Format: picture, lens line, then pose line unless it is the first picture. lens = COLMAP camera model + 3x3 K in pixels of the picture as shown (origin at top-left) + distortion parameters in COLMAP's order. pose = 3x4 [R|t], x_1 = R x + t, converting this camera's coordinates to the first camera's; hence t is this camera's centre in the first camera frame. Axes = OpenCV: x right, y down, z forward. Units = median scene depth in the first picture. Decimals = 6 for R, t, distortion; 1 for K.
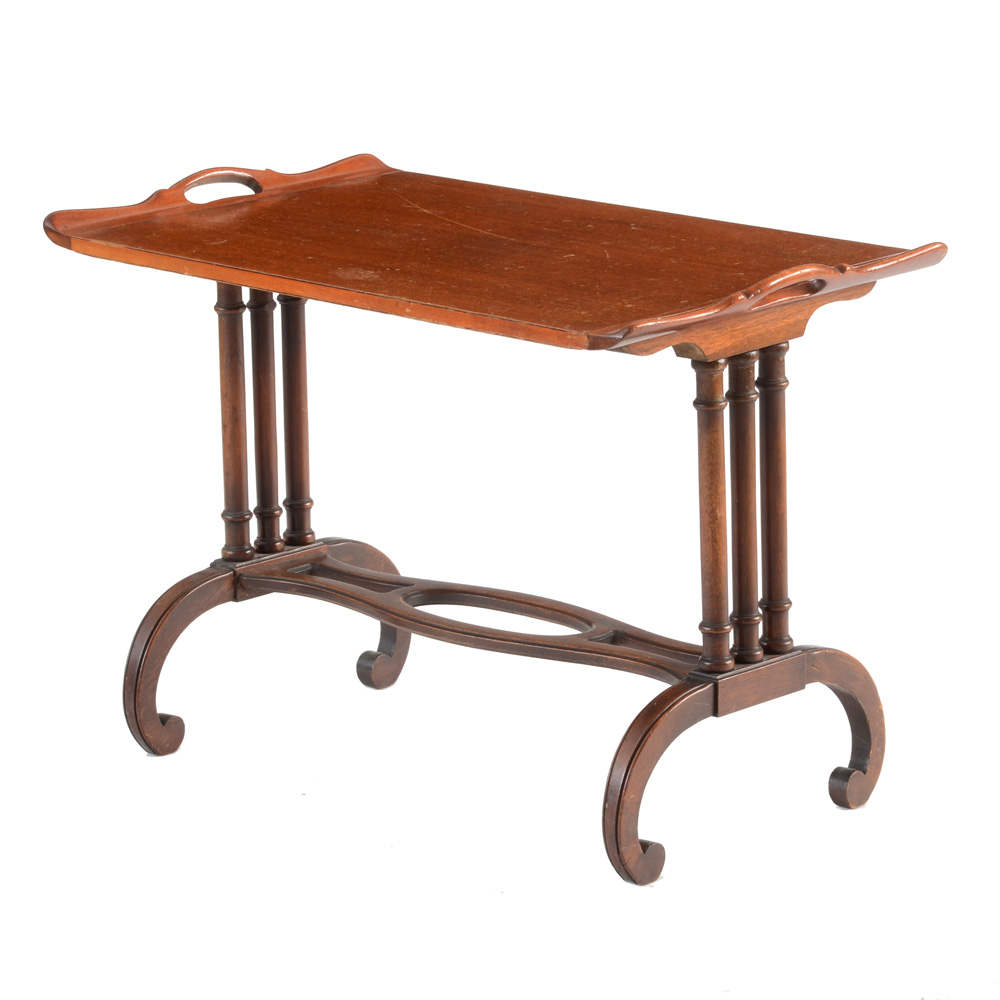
lens RADIAL K [[5147.5, 0, 500.8], [0, 5147.5, 501.9], [0, 0, 1]] dist [0.890570, 0.000000]
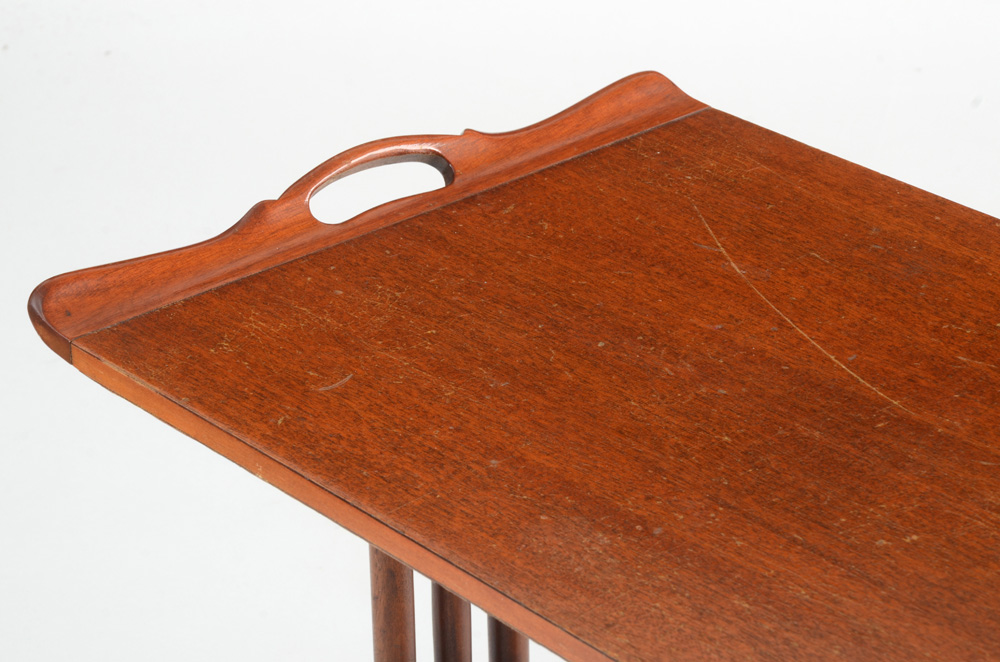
lens RADIAL K [[3466.2, 0, 493.7], [0, 3466.2, 334.9], [0, 0, 1]] dist [1.064499, 0.000000]
pose [[0.993813, 0.040479, -0.103425, -0.001612], [-0.016855, 0.975400, 0.219798, -0.138221], [0.109778, -0.216695, 0.970047, 0.677341]]
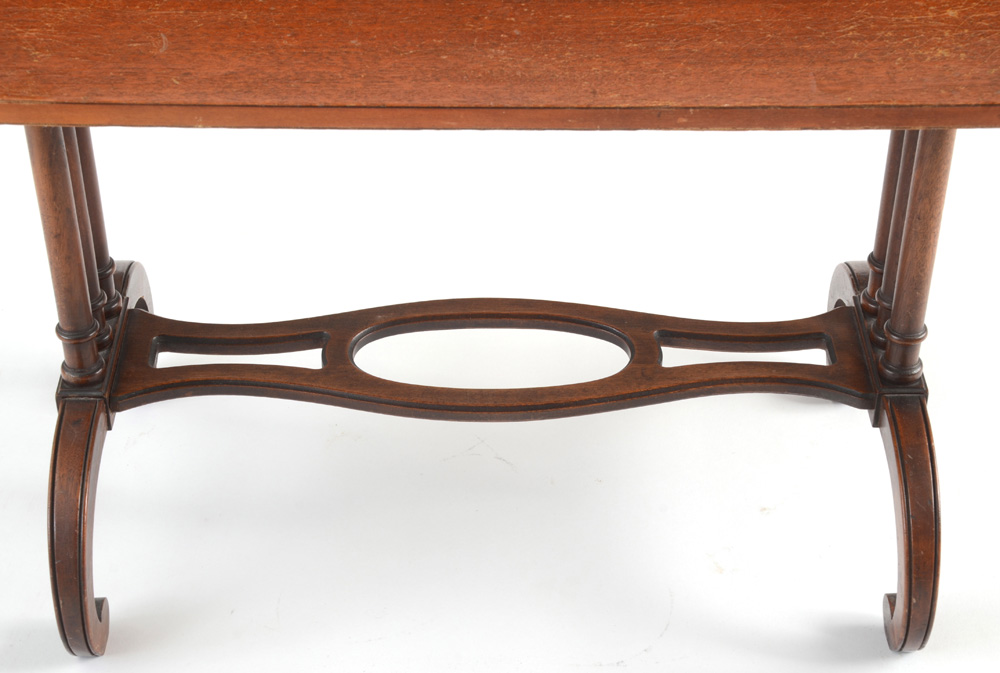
lens RADIAL K [[2068.4, 0, 479.9], [0, 2068.4, 355.4], [0, 0, 1]] dist [0.349938, 0.000000]
pose [[0.728660, -0.410070, 0.548541, -0.193486], [0.154579, 0.878740, 0.451577, -0.133517], [-0.667203, -0.244253, 0.703691, 0.801843]]
